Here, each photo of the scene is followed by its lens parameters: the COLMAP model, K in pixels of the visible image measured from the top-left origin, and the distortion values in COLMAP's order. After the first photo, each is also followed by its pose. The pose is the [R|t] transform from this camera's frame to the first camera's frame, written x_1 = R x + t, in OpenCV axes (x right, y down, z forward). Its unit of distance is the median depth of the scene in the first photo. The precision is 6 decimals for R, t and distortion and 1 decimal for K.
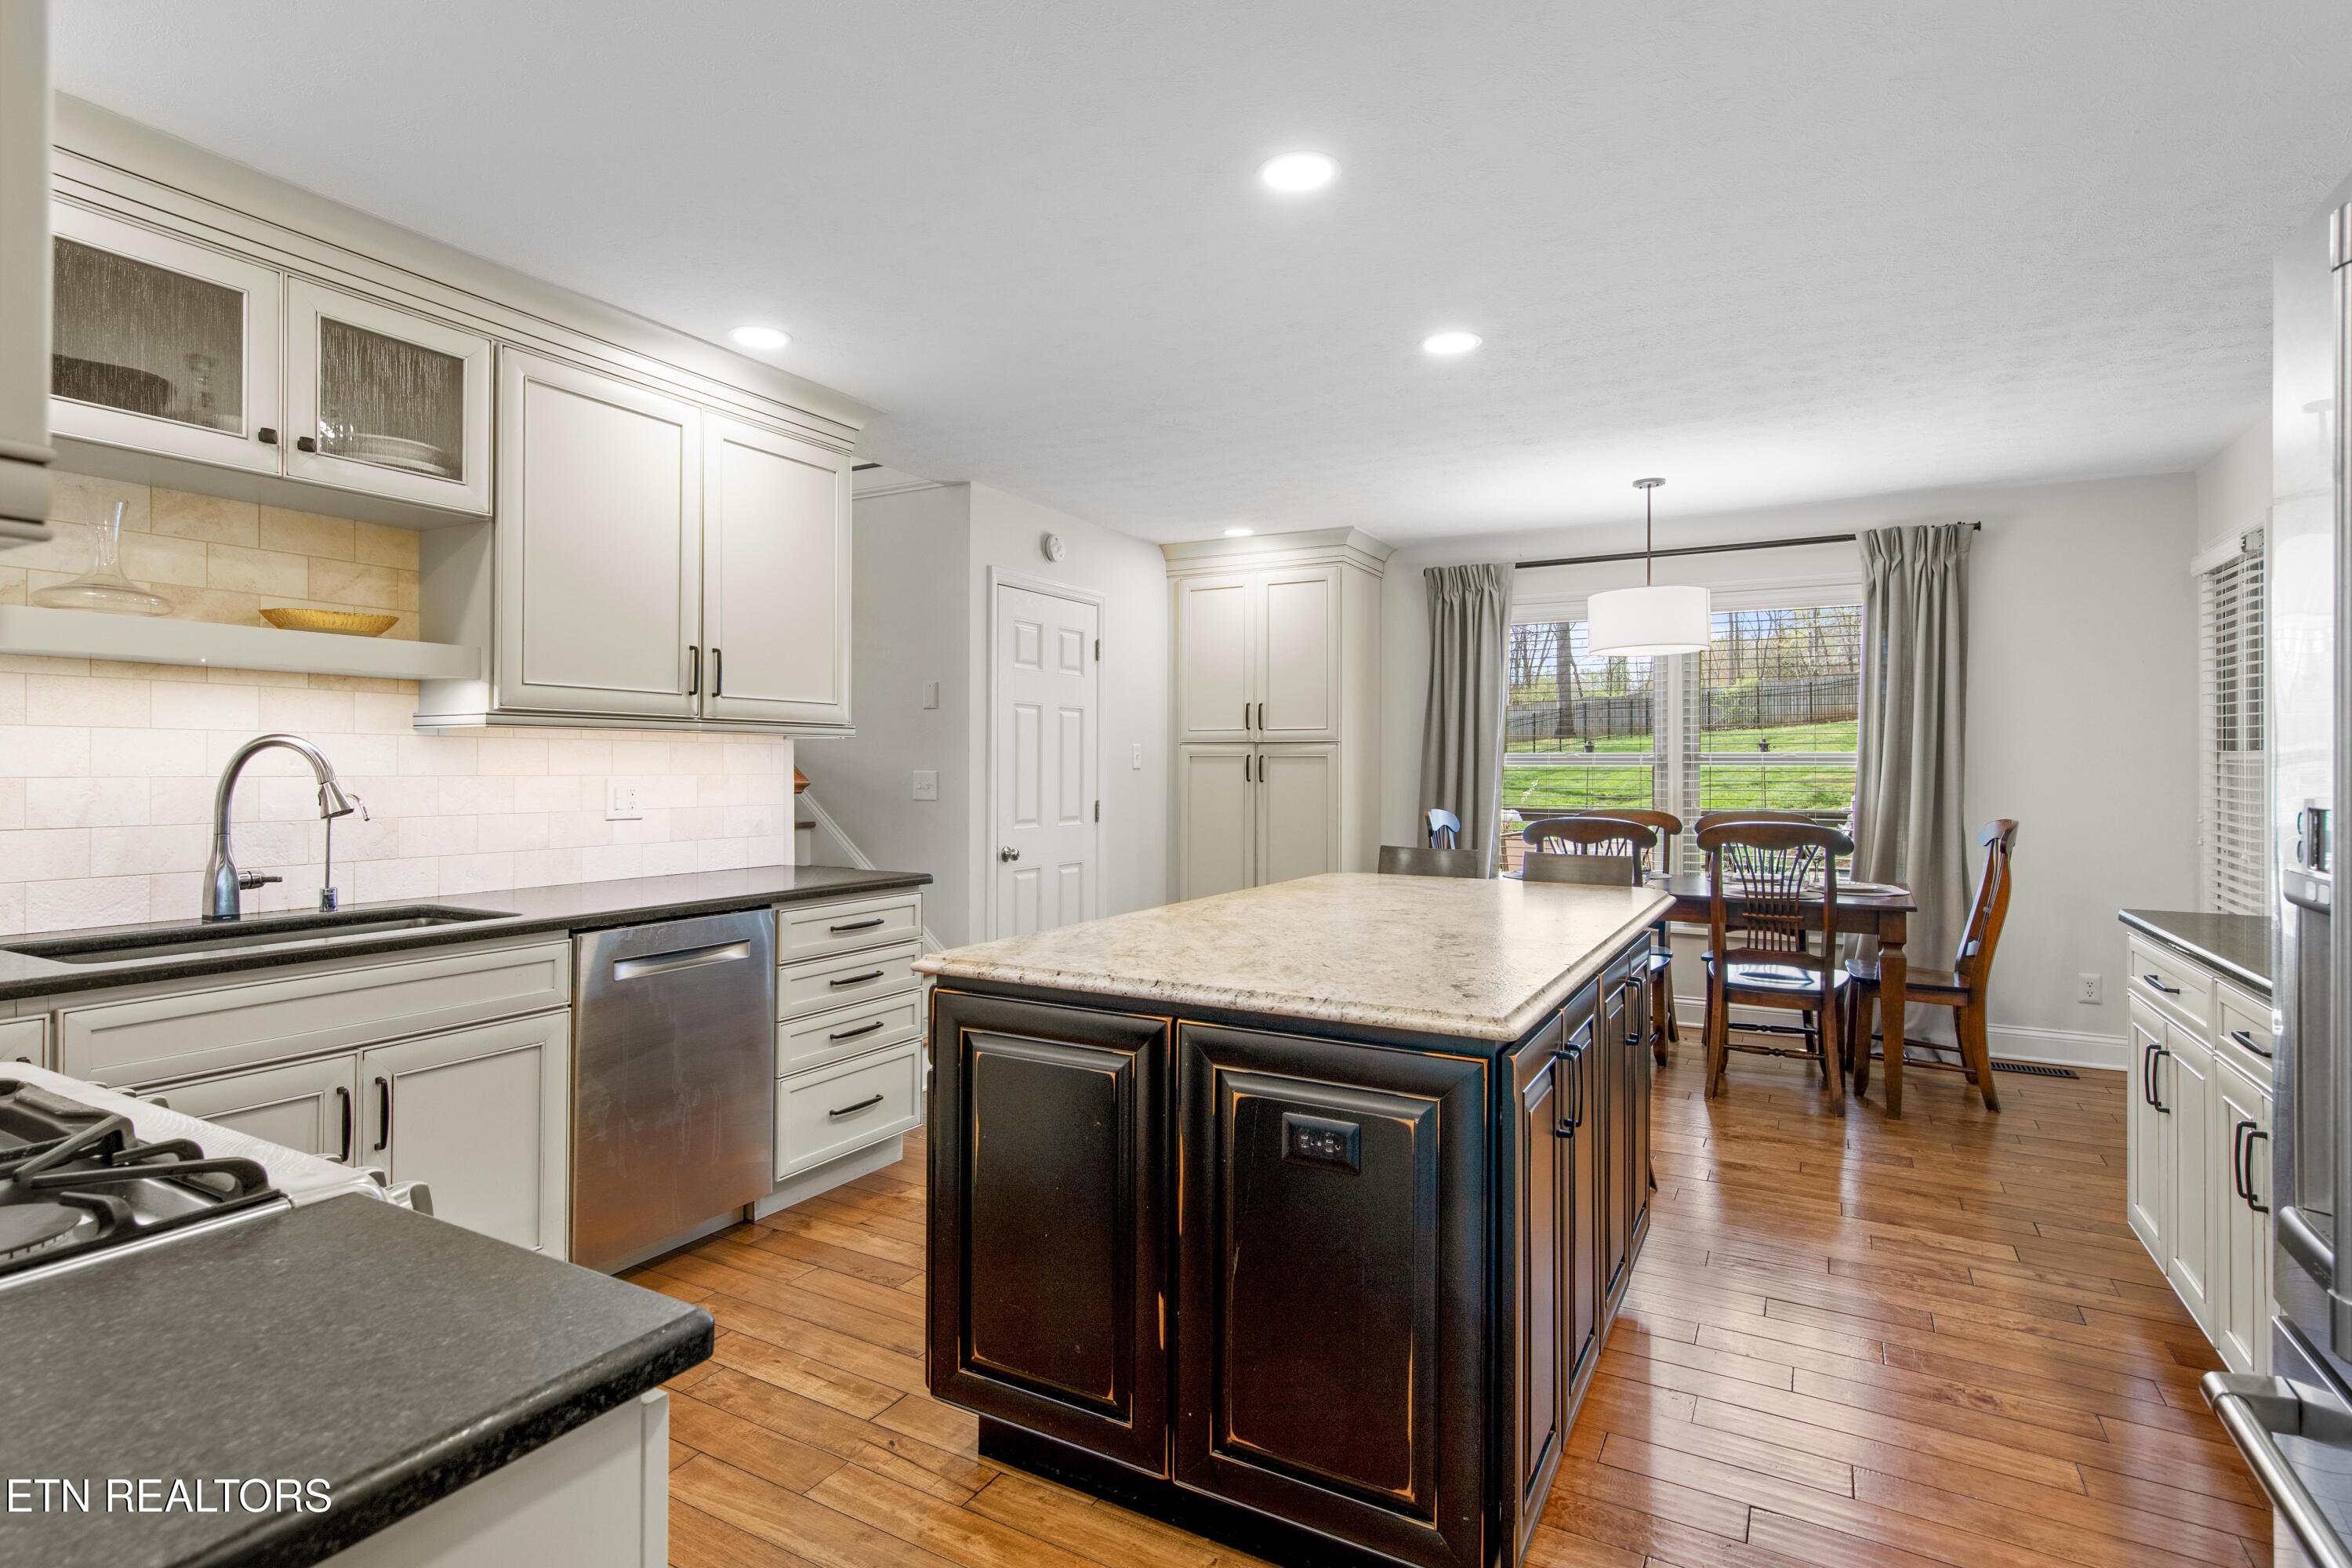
lens RADIAL K [[1136.2, 0, 1185.1], [0, 1136.2, 757.7], [0, 0, 1]] dist [-0.001822, -0.000316]
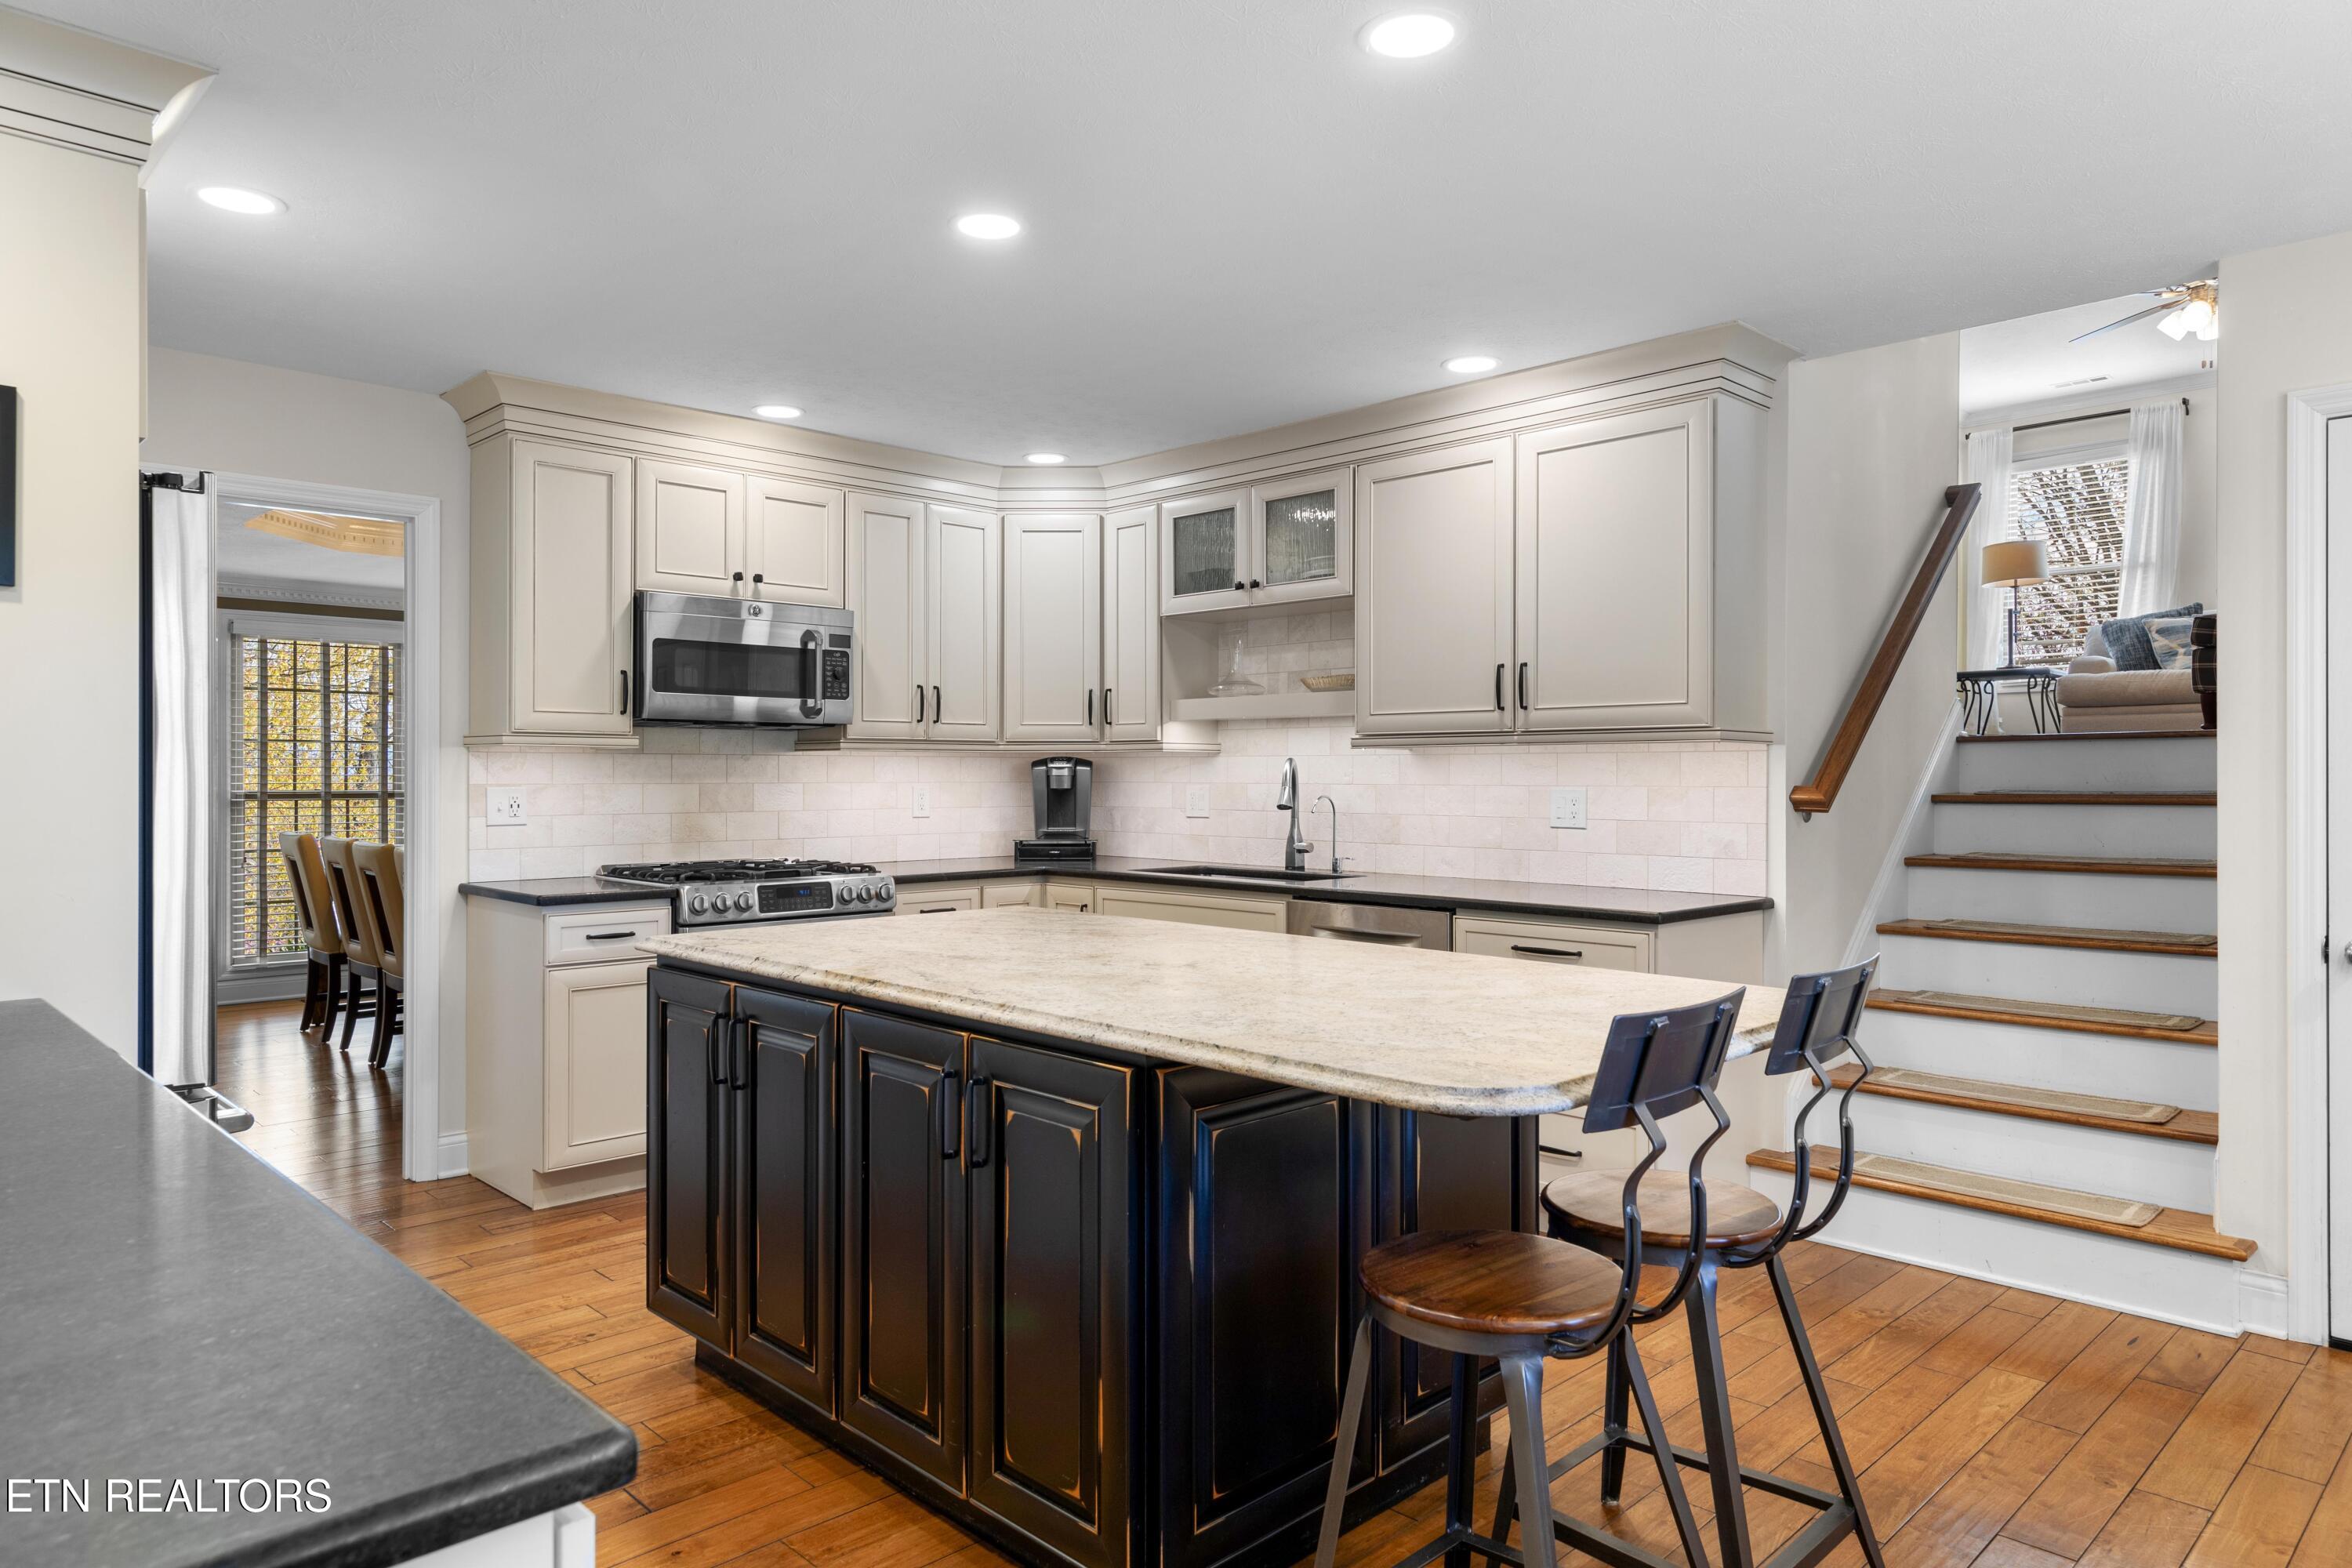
lens RADIAL K [[1472.9, 0, 1176.0], [0, 1472.9, 784.0], [0, 0, 1]] dist [0.002308, 0.000601]
pose [[-0.285584, -0.008921, -0.958312, 1.211793], [0.002391, 0.999947, -0.010022, 0.034906], [0.958351, -0.005154, -0.285547, 1.377737]]
